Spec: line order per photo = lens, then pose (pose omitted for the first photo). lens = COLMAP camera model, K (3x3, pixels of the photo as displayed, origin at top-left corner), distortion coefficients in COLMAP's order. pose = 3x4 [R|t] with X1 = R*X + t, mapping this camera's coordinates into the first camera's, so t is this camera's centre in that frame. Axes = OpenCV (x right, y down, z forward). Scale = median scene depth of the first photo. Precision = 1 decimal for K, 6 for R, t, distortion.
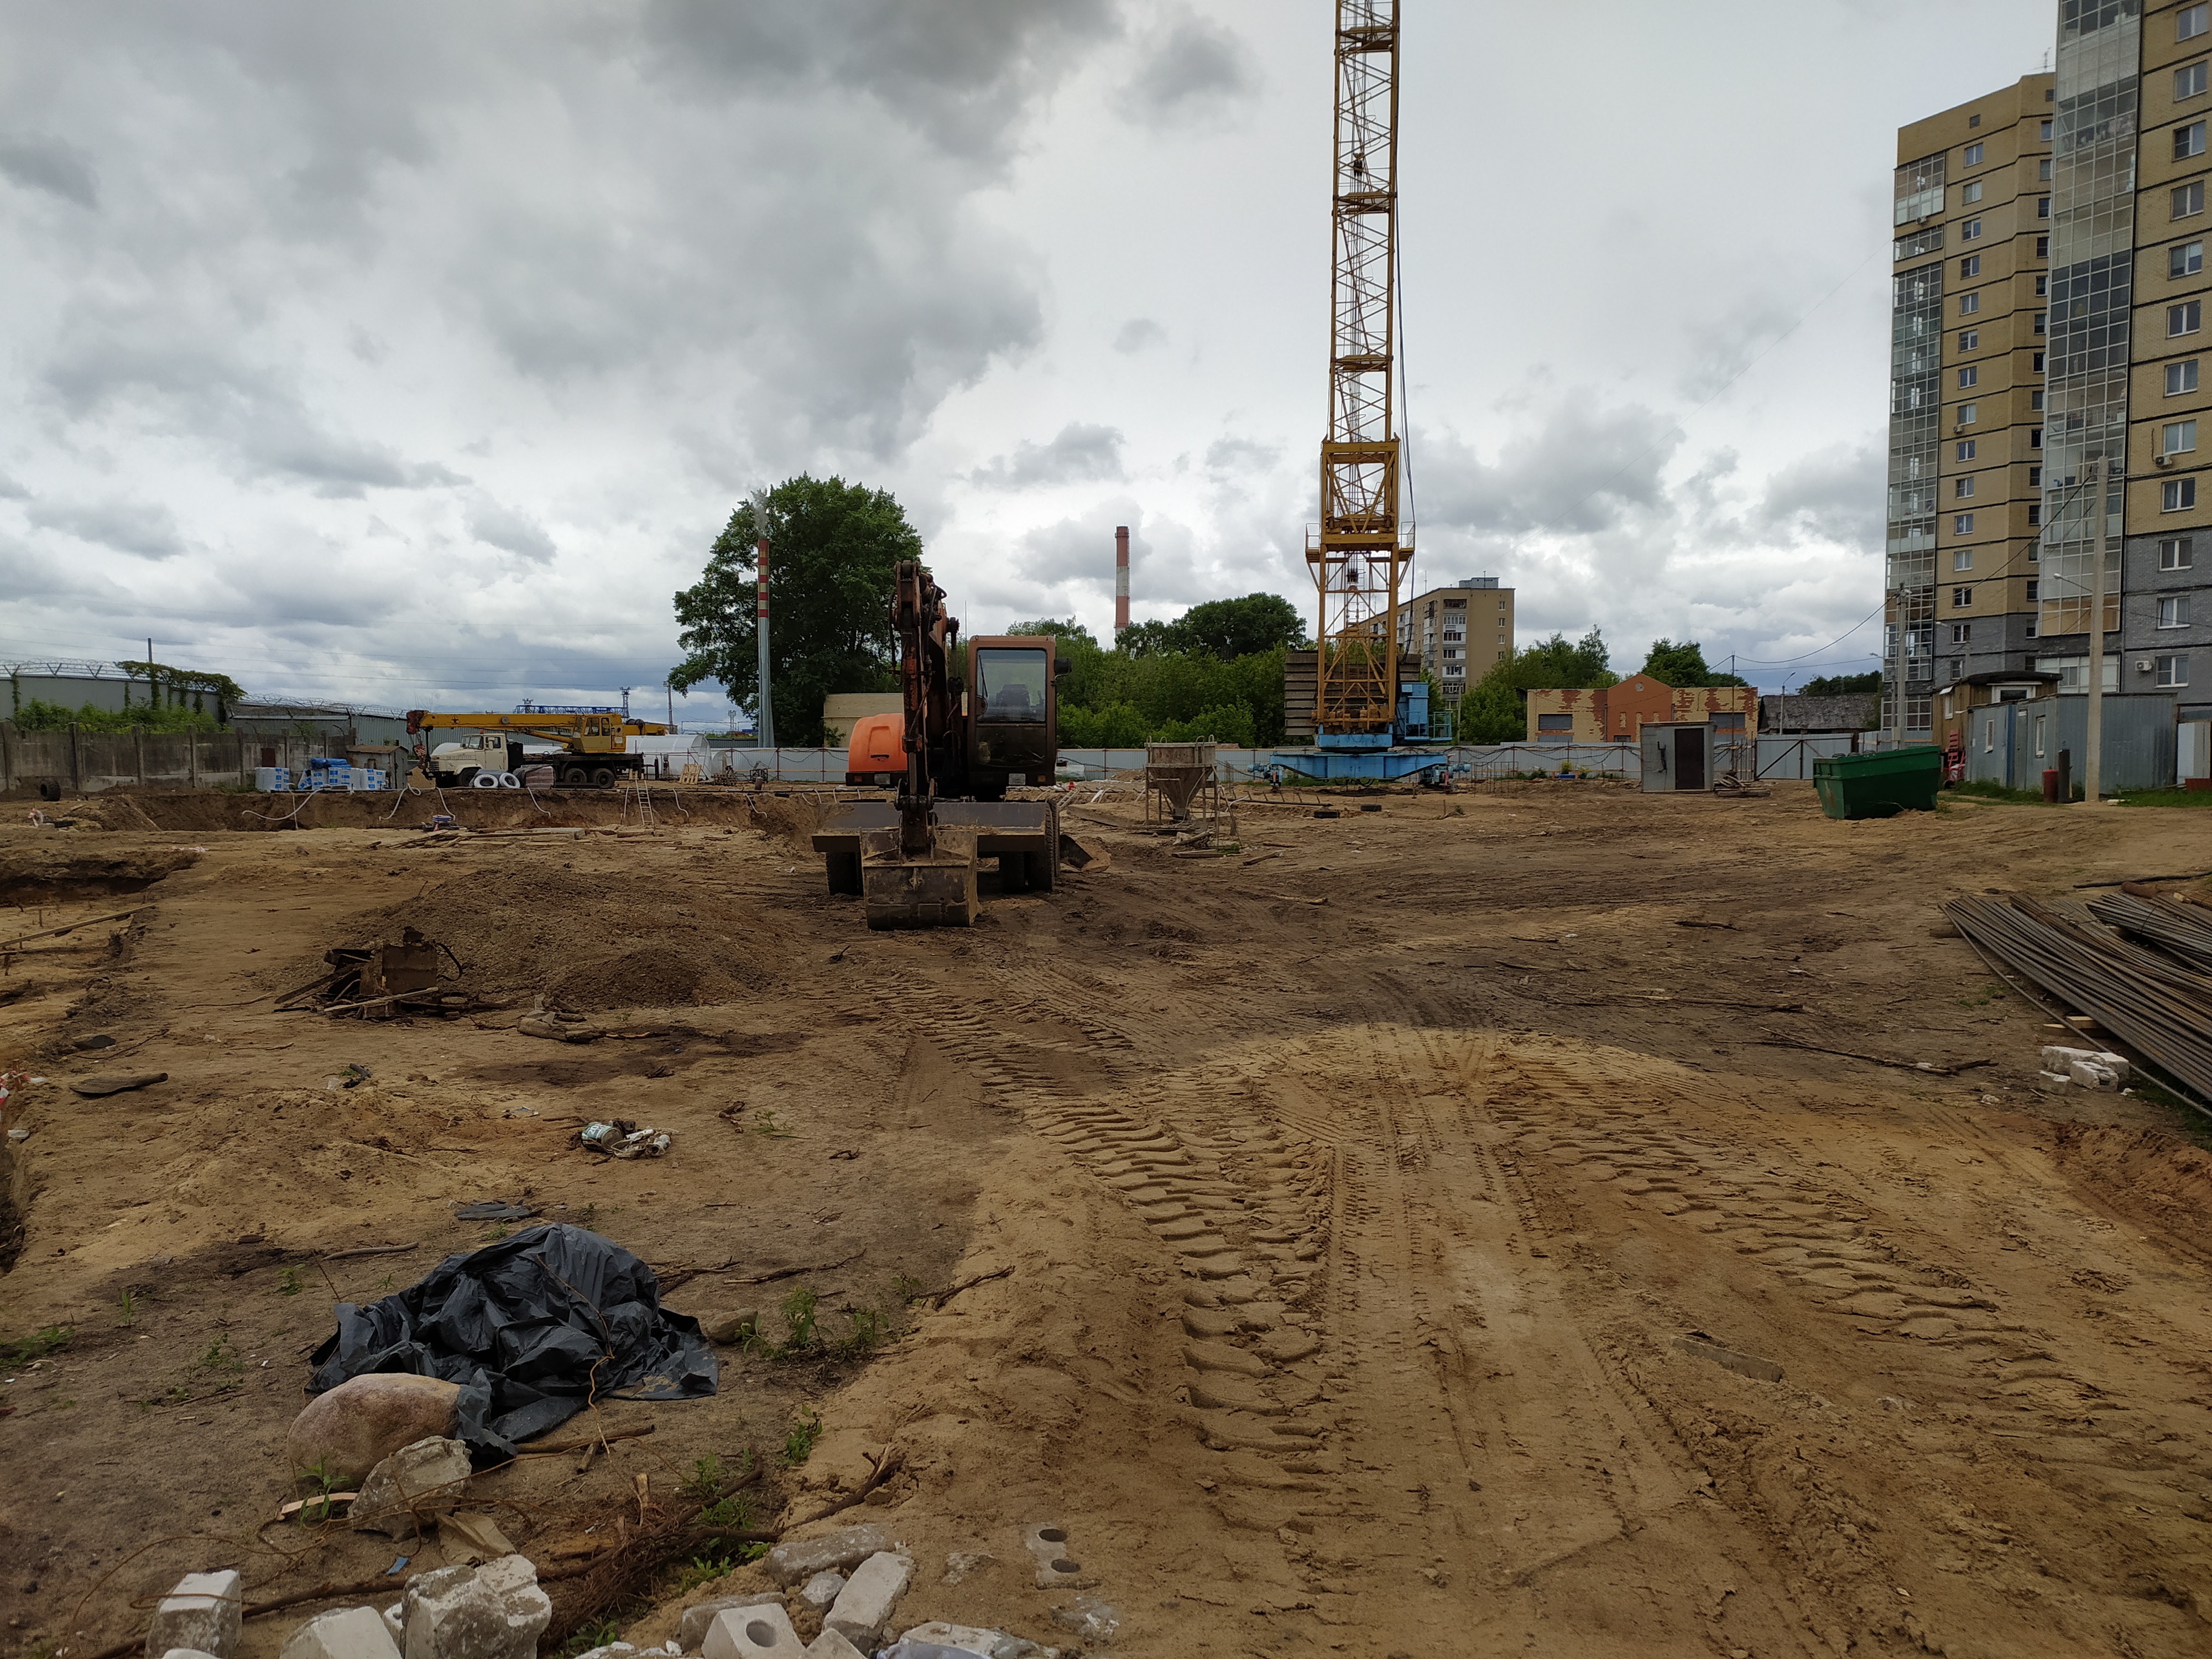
lens RADIAL K [[1653.6, 0, 1111.4], [0, 1653.6, 803.7], [0, 0, 1]] dist [0.057091, -0.043363]
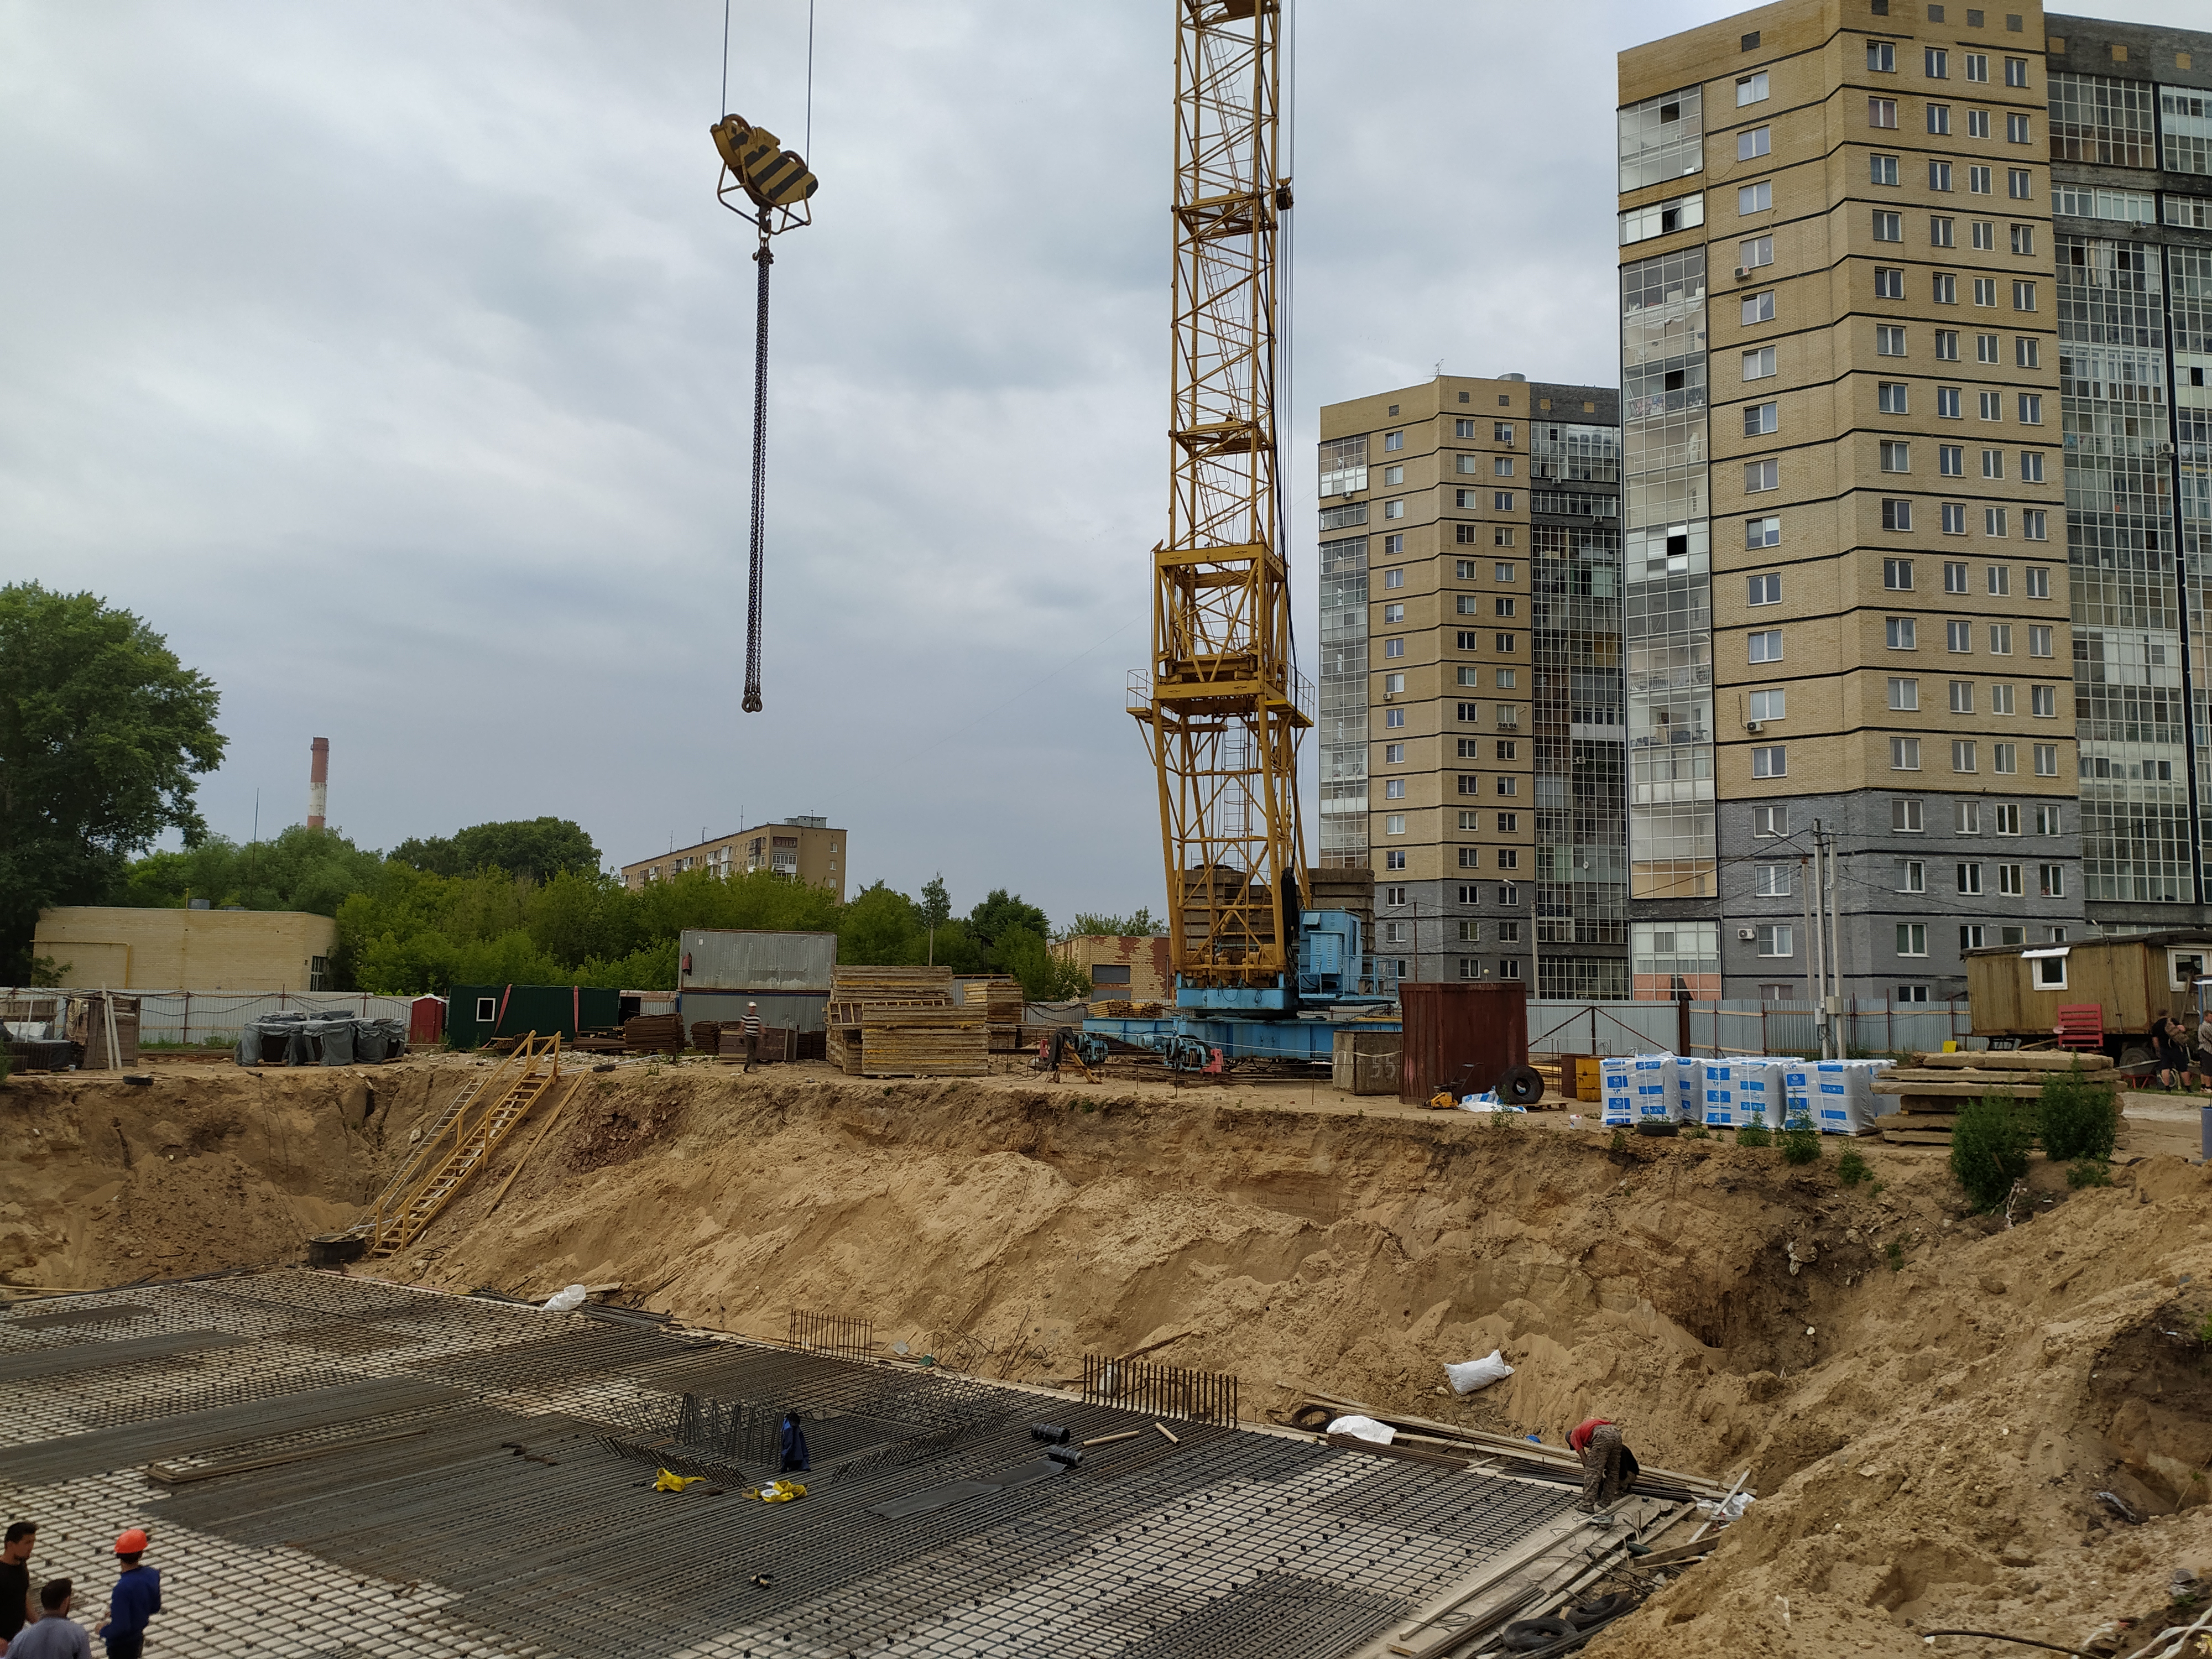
lens RADIAL K [[1639.8, 0, 1100.0], [0, 1639.8, 819.4], [0, 0, 1]] dist [0.059260, -0.045448]
pose [[0.891068, 0.067352, 0.448844, -0.141890], [-0.003438, 0.989901, -0.141716, -0.011171], [-0.453857, 0.124735, 0.882301, 0.314562]]
